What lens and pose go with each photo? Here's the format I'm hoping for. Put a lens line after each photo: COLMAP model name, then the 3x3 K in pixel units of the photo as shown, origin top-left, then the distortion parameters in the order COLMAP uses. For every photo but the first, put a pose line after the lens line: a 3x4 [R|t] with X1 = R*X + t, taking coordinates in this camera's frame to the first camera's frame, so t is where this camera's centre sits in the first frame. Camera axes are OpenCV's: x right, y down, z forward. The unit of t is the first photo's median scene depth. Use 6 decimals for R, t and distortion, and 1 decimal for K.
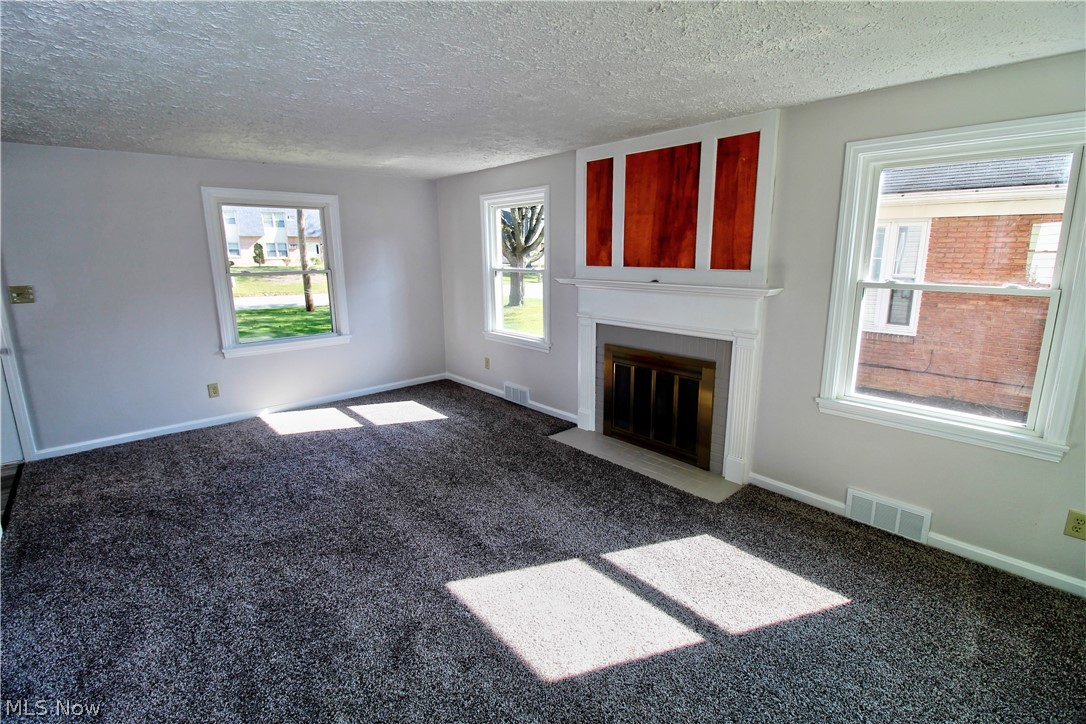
lens RADIAL K [[500.7, 0, 547.2], [0, 500.7, 351.5], [0, 0, 1]] dist [-0.003857, -0.010473]
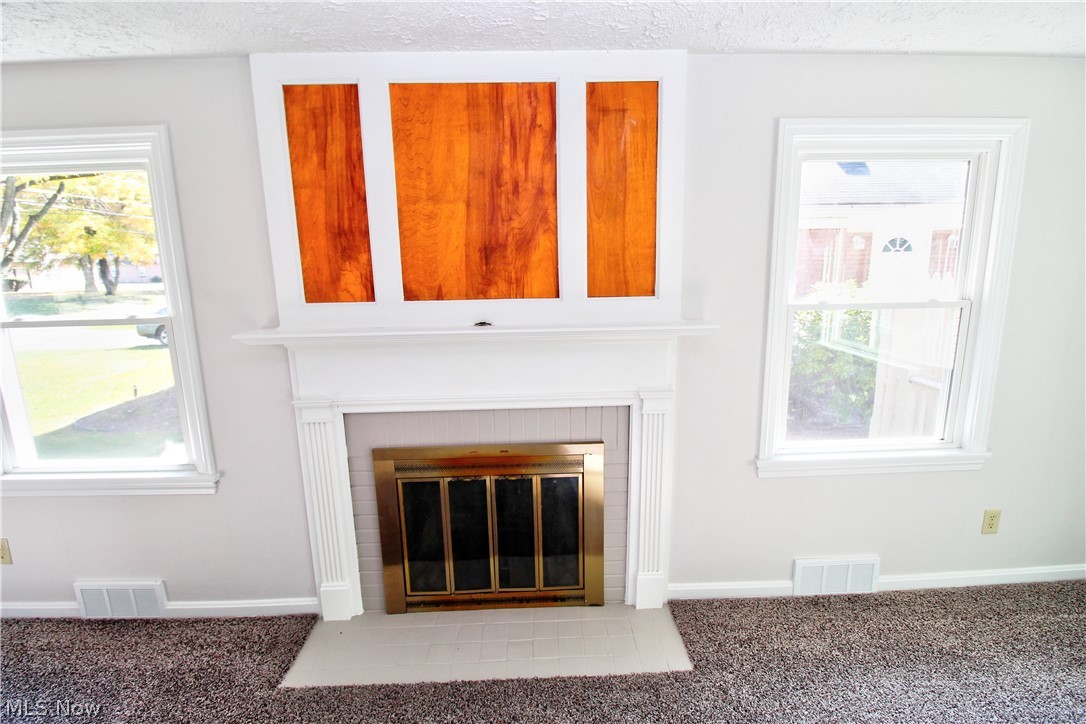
lens RADIAL K [[500.7, 0, 550.8], [0, 500.7, 350.2], [0, 0, 1]] dist [-0.003857, -0.010473]
pose [[0.648331, -0.142297, 0.747943, -0.163089], [0.165491, 0.985230, 0.043991, -0.128879], [-0.743155, 0.095258, 0.662303, 0.602909]]
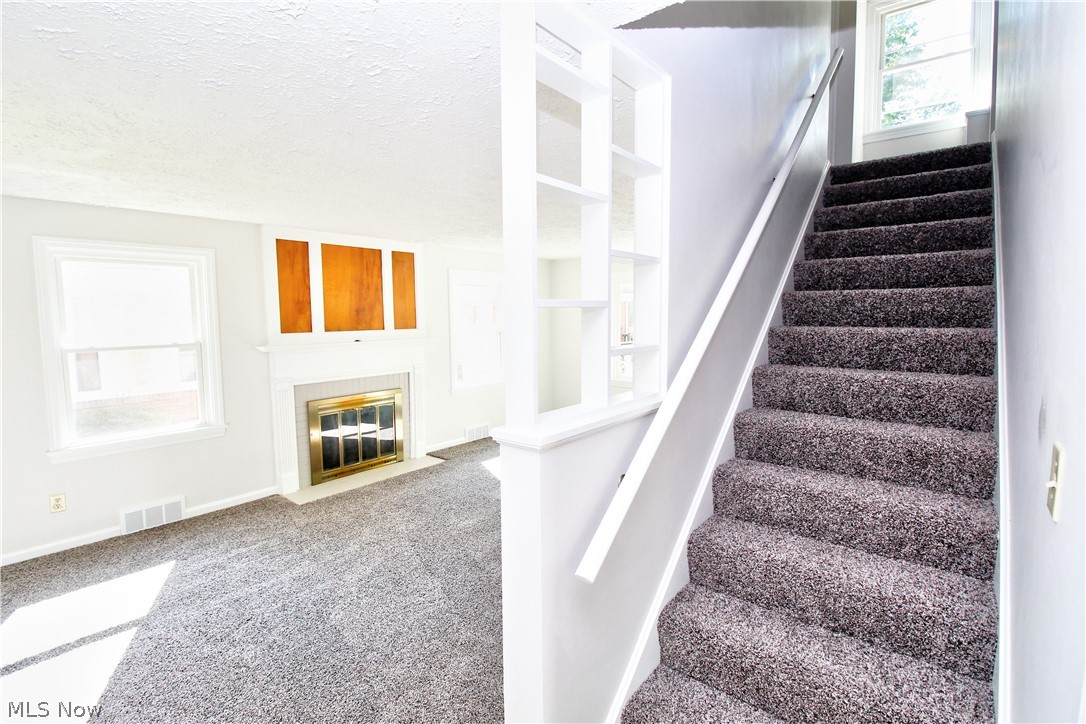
lens RADIAL K [[500.7, 0, 546.9], [0, 500.7, 355.7], [0, 0, 1]] dist [-0.003857, -0.010473]
pose [[-0.150609, -0.070876, 0.986049, -1.242758], [0.211979, 0.971912, 0.102238, -0.136583], [-0.965599, 0.224420, -0.131354, 0.724936]]
